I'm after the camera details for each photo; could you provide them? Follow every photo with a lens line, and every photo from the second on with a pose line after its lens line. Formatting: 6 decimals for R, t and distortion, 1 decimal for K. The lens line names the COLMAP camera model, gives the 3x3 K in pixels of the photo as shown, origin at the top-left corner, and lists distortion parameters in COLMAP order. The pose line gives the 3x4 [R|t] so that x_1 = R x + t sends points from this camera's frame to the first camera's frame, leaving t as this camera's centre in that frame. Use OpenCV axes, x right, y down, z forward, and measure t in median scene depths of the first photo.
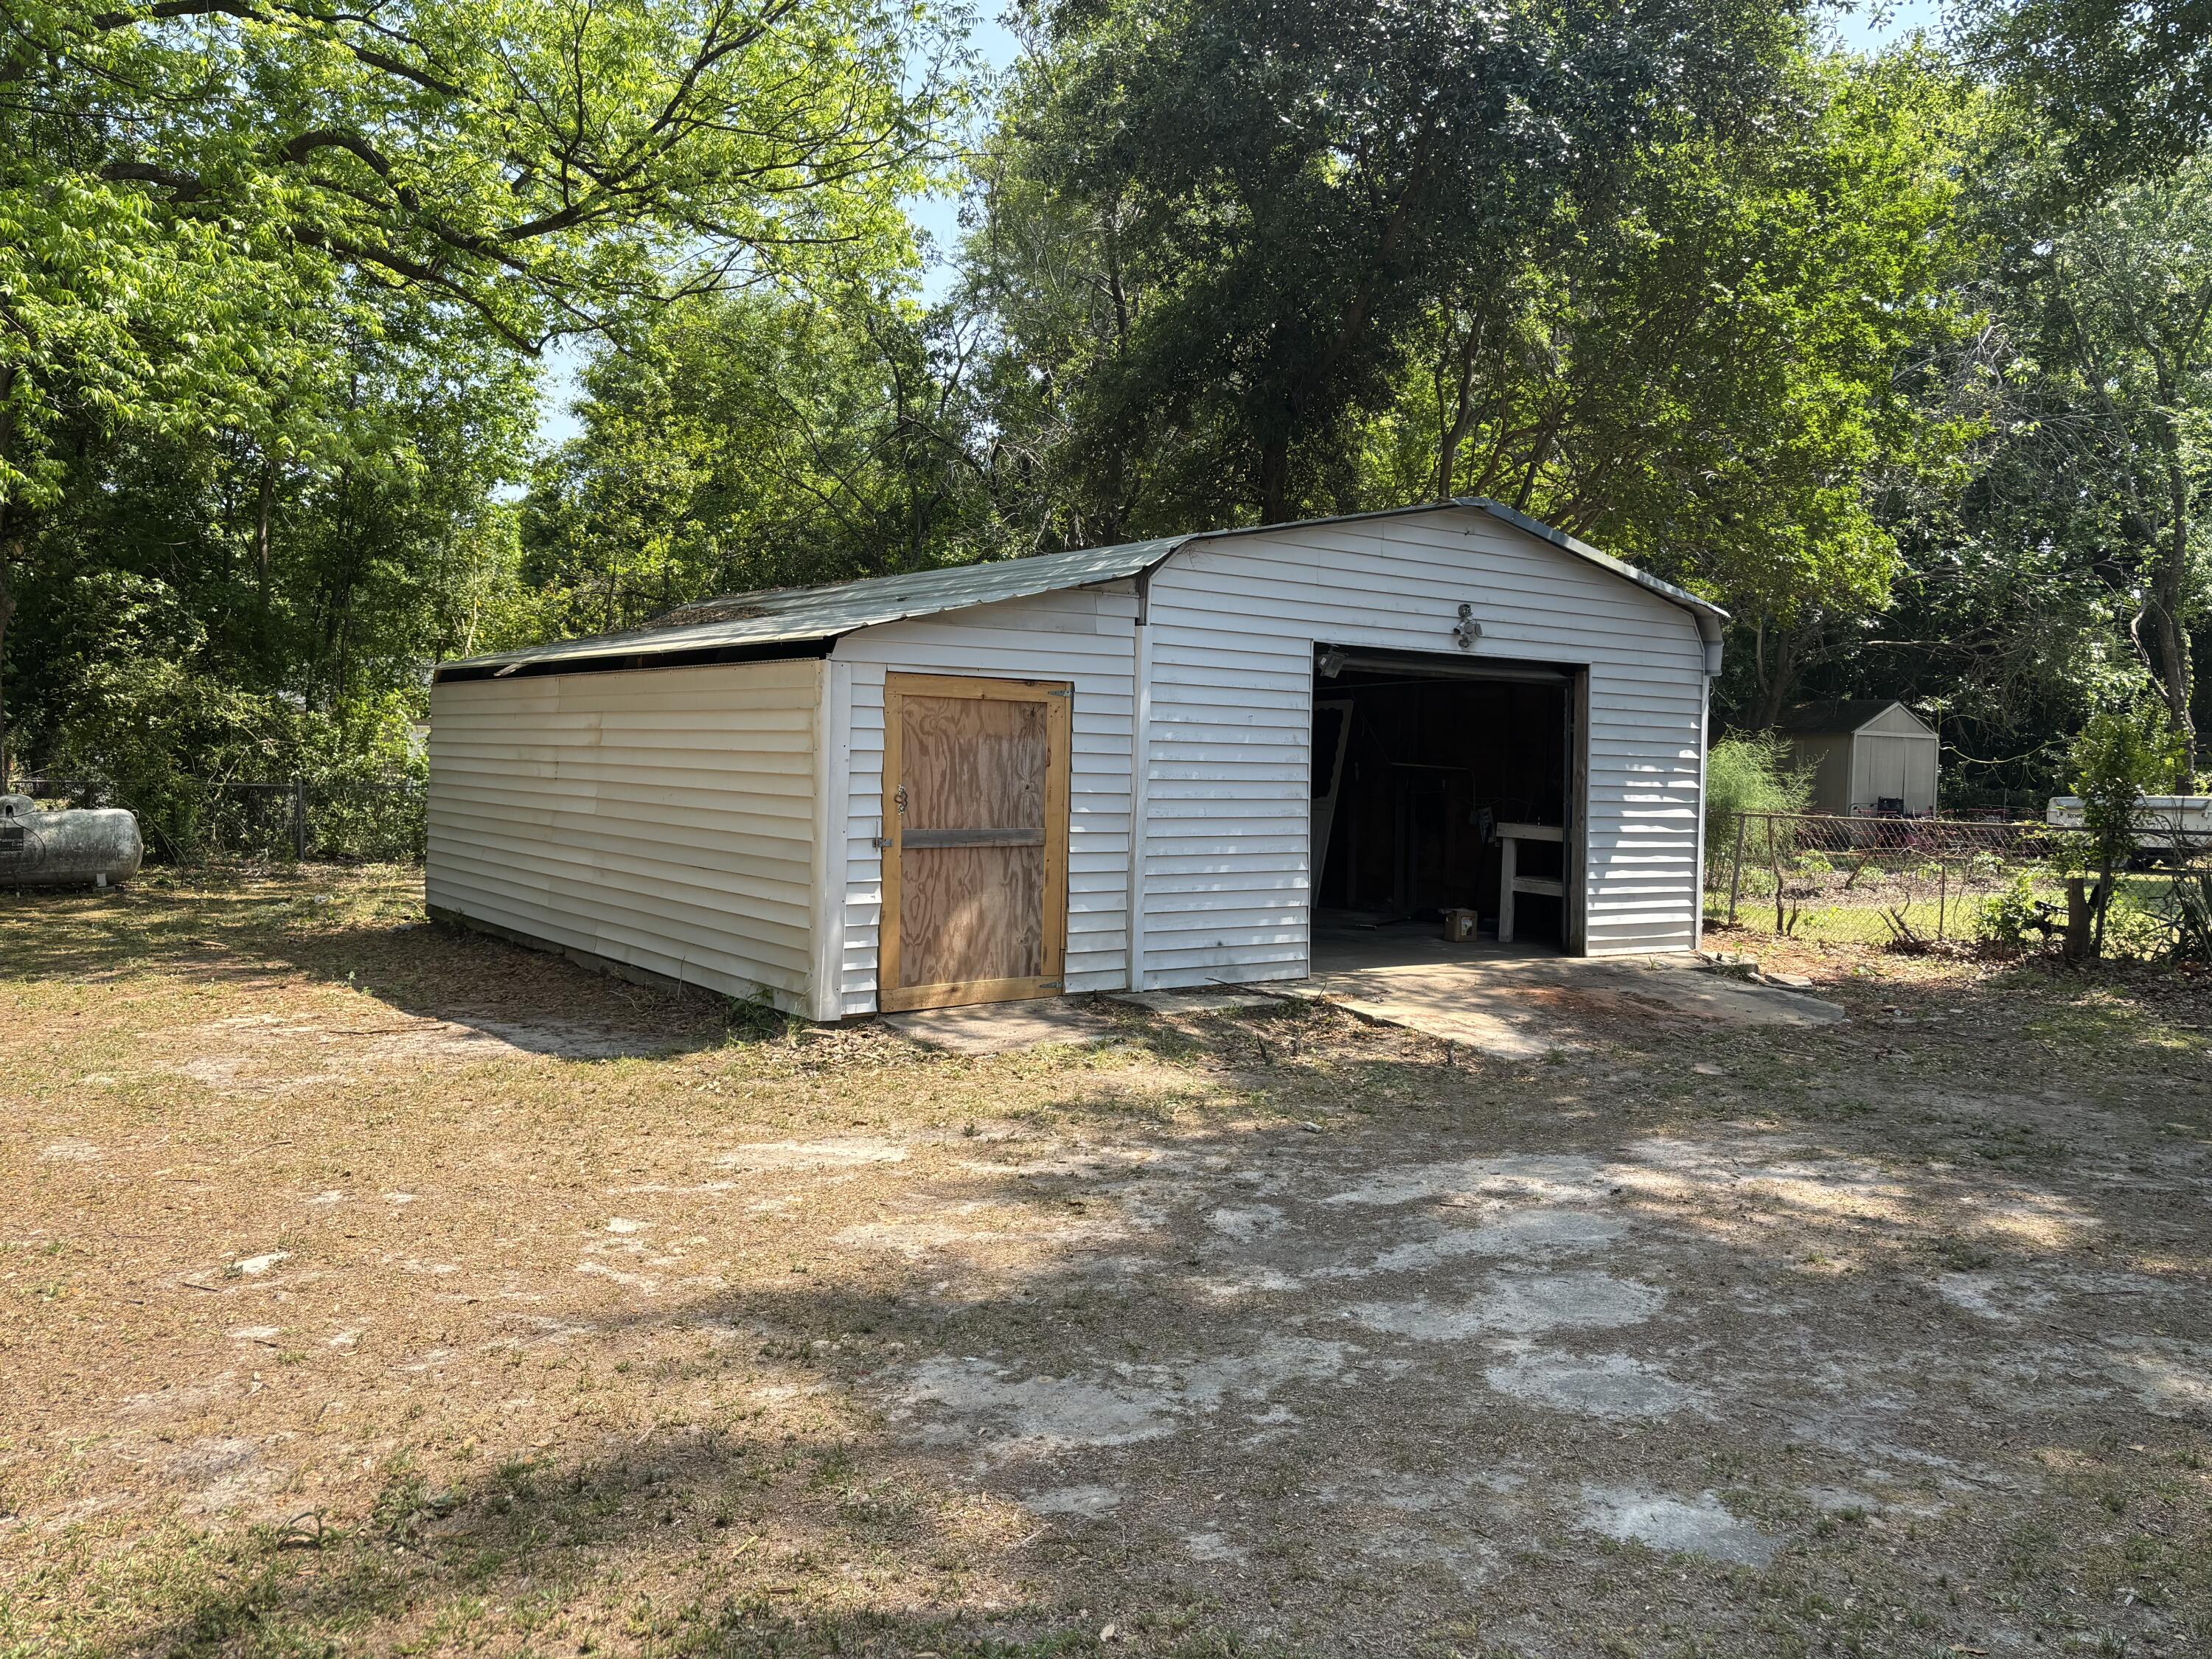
lens RADIAL K [[1663.9, 0, 1109.0], [0, 1663.9, 823.9], [0, 0, 1]] dist [0.060756, -0.062432]
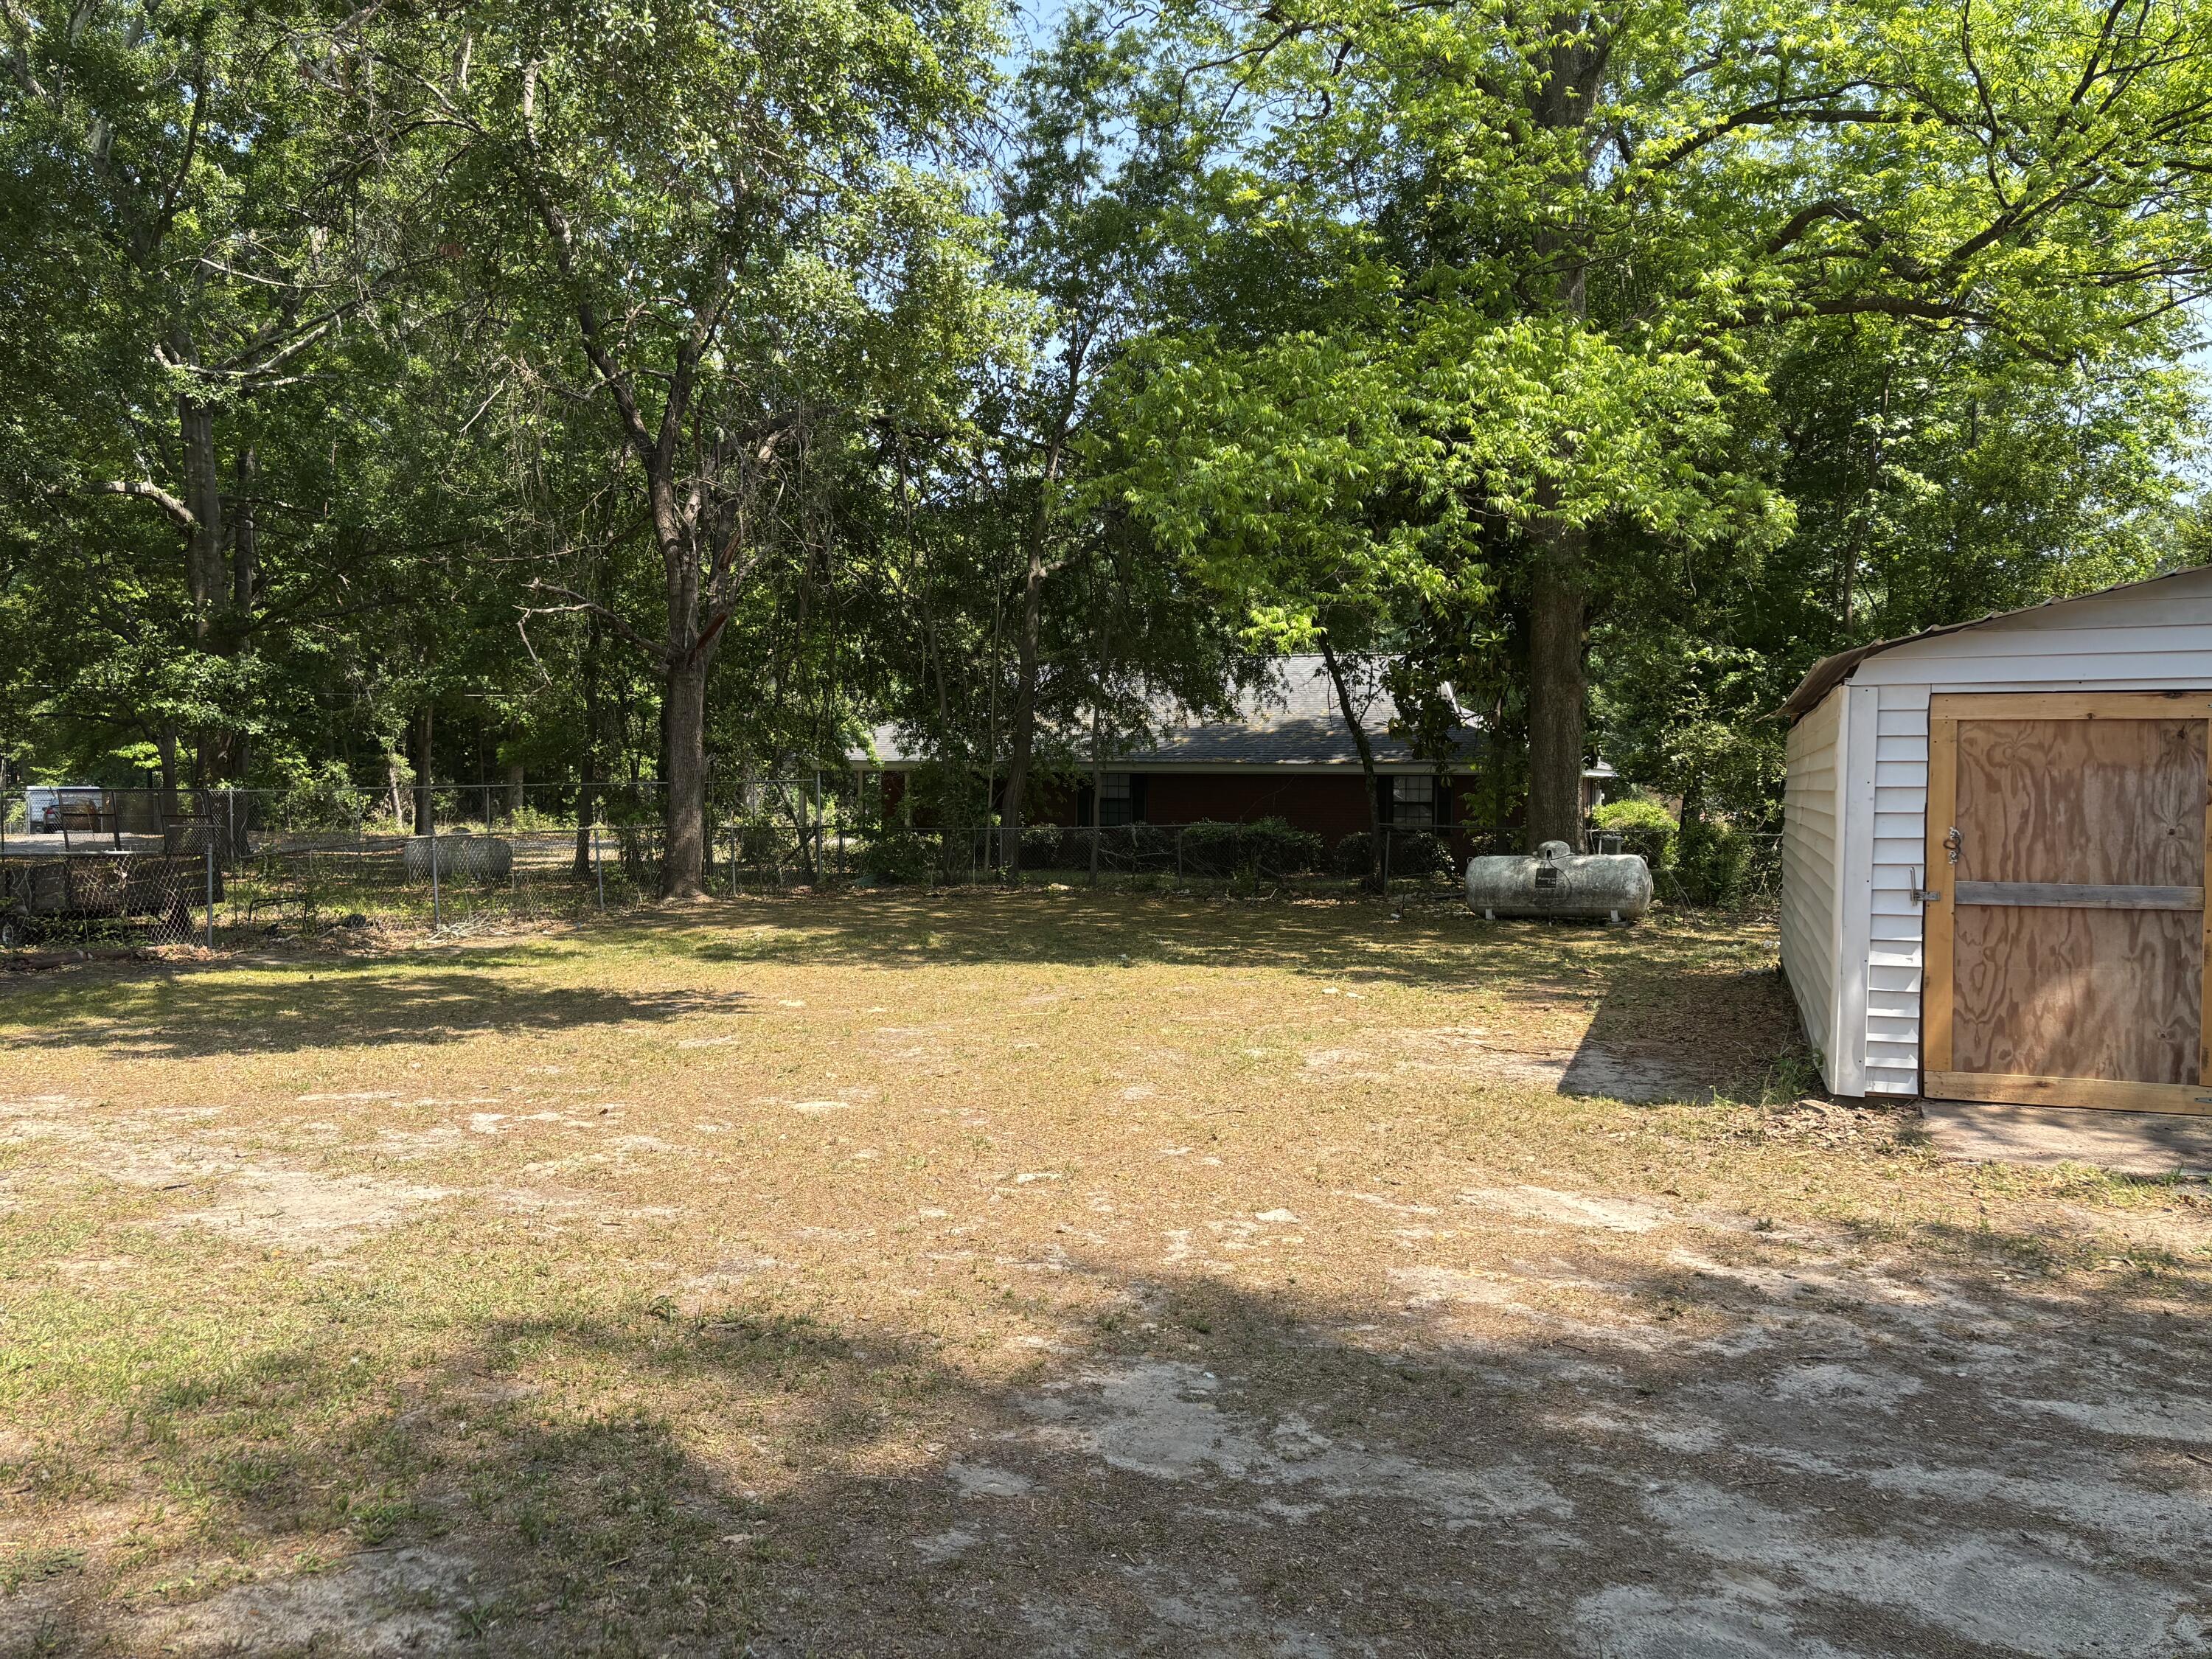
lens RADIAL K [[1635.7, 0, 1106.0], [0, 1635.7, 829.5], [0, 0, 1]] dist [0.052775, 0.001105]
pose [[0.565455, 0.005145, -0.824763, 0.309715], [-0.030194, 0.999439, -0.014467, 0.002415], [0.824227, 0.033083, 0.565293, 0.173177]]
